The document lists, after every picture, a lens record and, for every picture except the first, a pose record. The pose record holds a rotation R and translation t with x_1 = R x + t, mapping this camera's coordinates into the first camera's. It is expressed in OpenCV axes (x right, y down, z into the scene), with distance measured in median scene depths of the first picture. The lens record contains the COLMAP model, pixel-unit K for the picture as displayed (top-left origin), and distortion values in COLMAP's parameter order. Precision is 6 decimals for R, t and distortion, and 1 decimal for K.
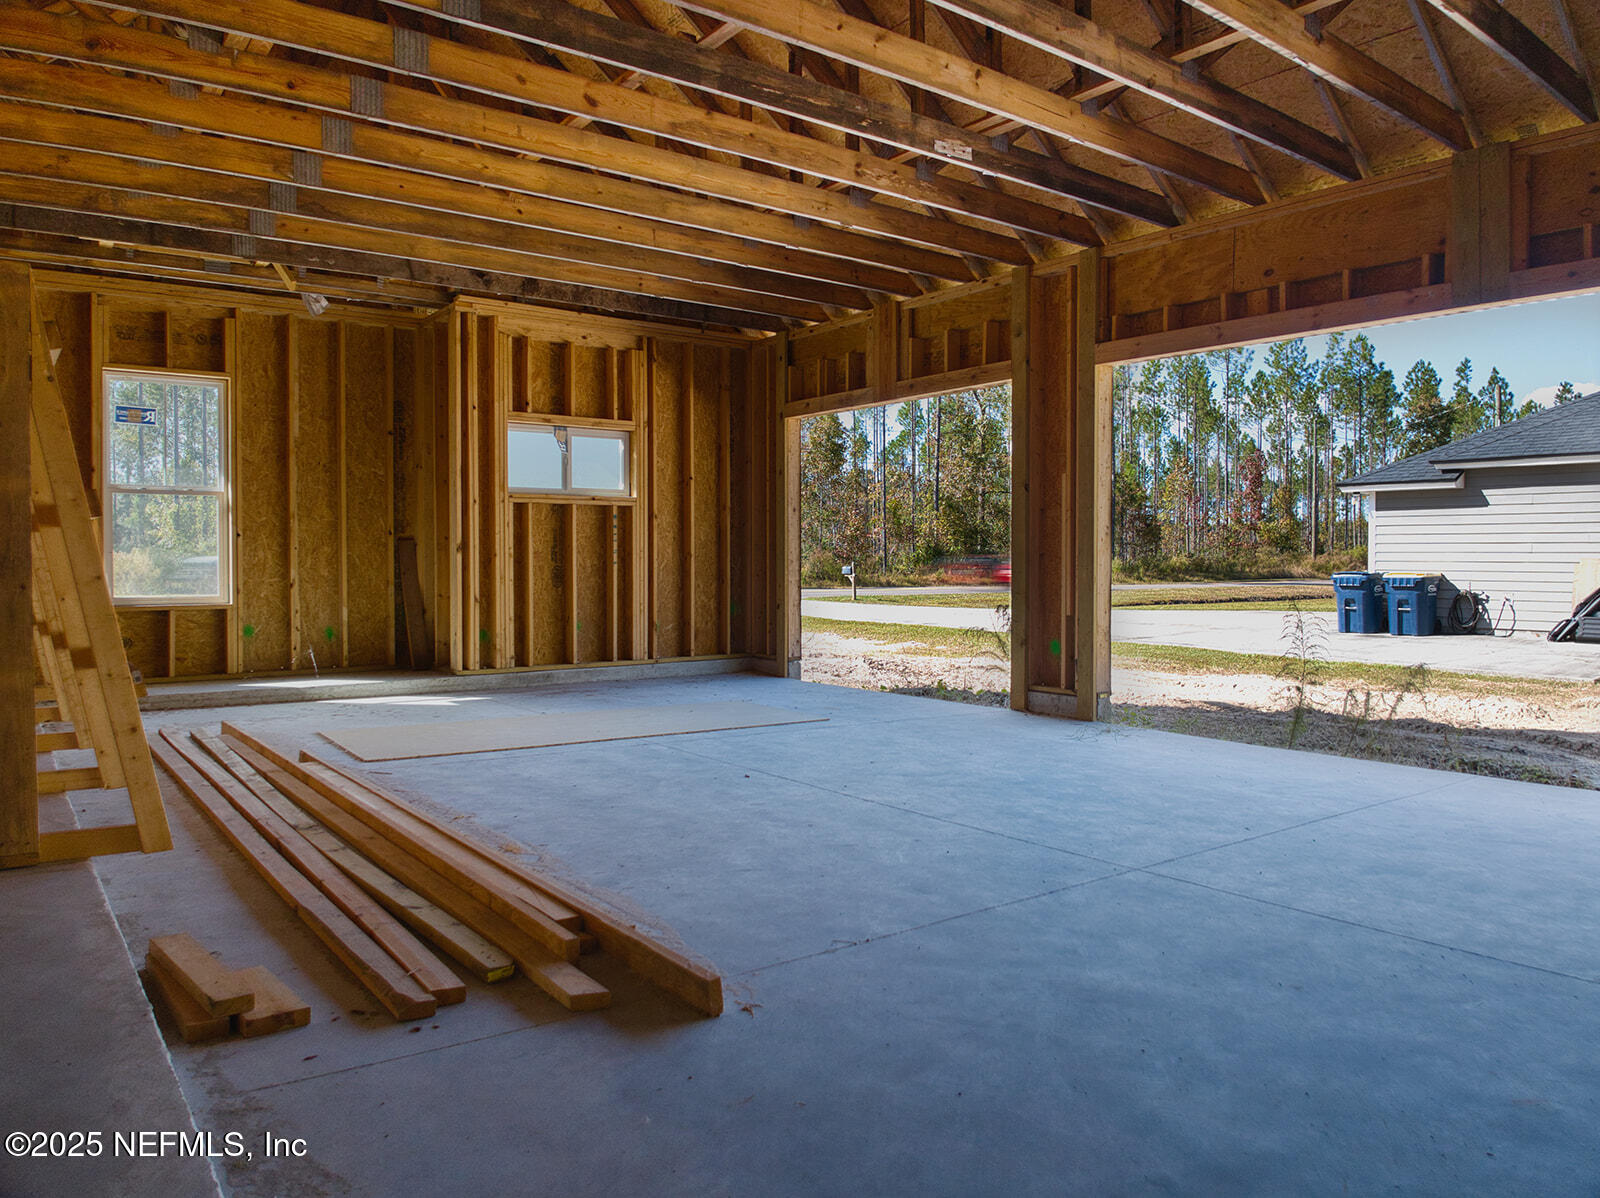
lens RADIAL K [[1120.6, 0, 800.0], [0, 1120.6, 599.0], [0, 0, 1]] dist [-0.042124, -0.028925]
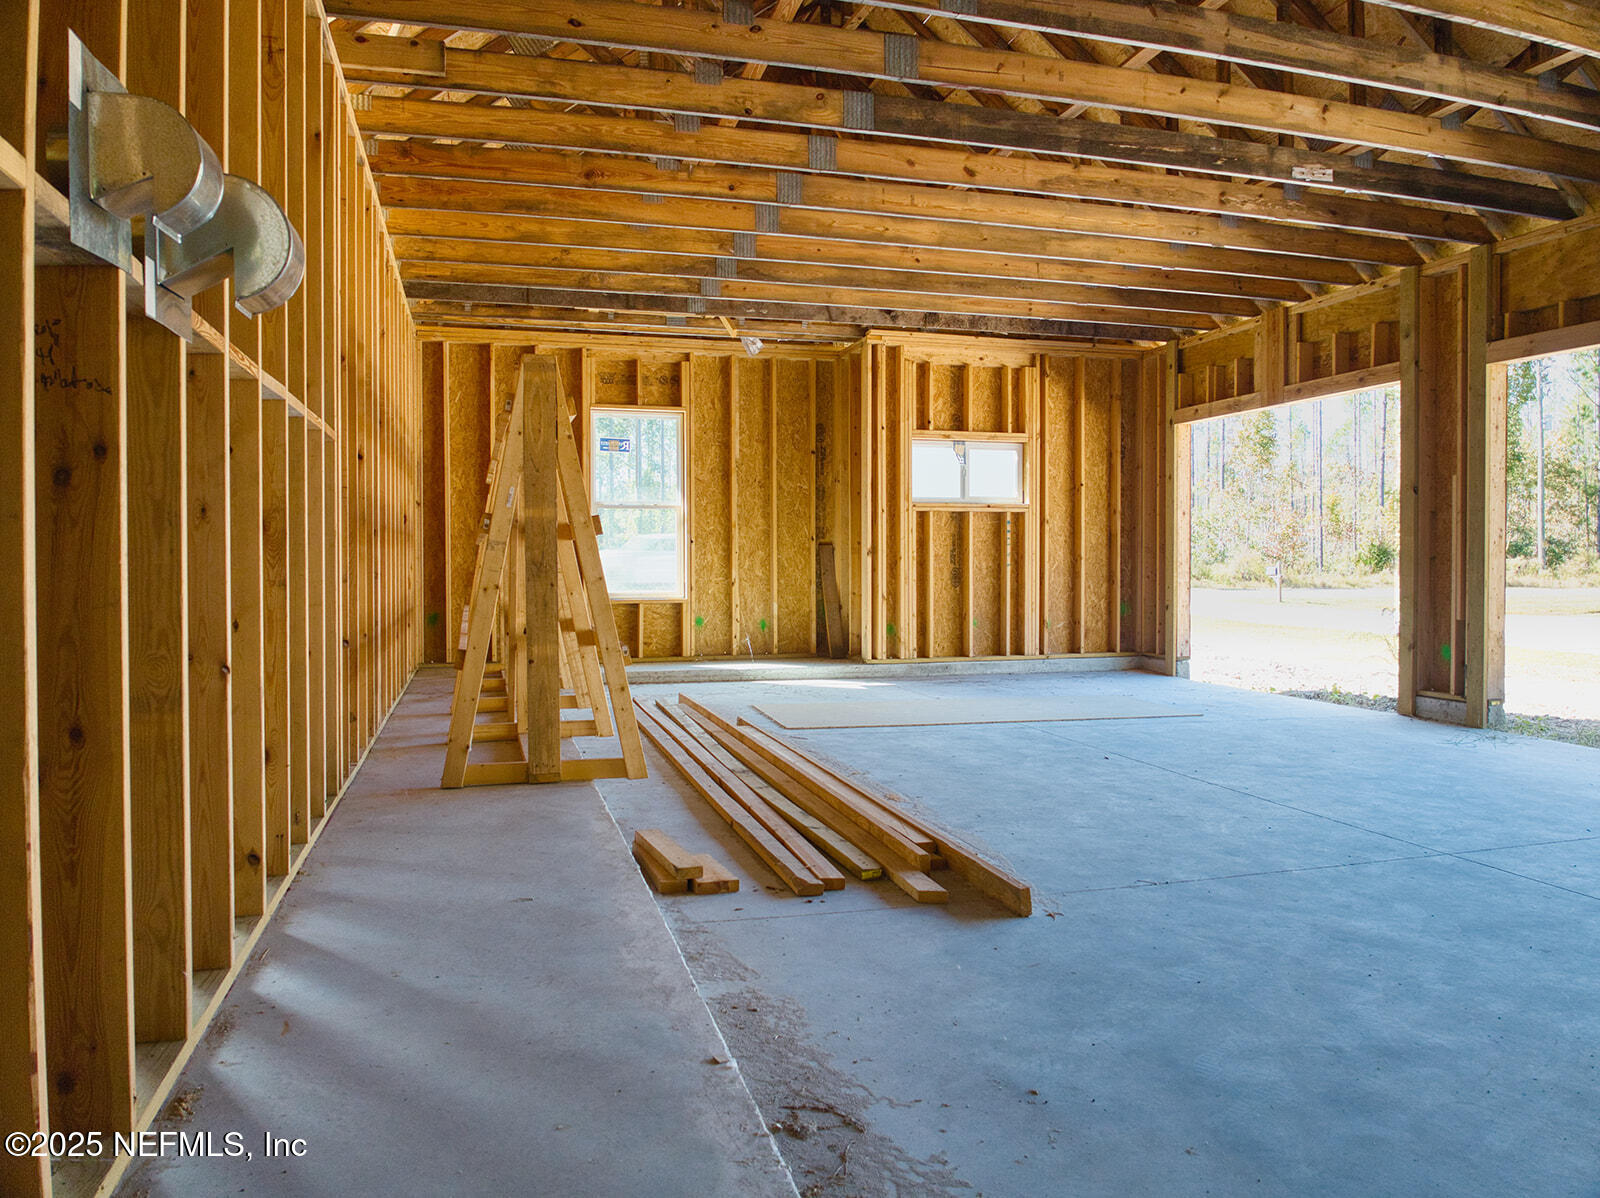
lens RADIAL K [[1120.6, 0, 800.0], [0, 1120.6, 599.0], [0, 0, 1]] dist [-0.042124, -0.028925]
pose [[0.932435, 0.010897, -0.361174, 0.049697], [-0.010639, 0.999940, 0.002704, 0.000008], [0.361181, 0.001321, 0.932495, -0.108736]]
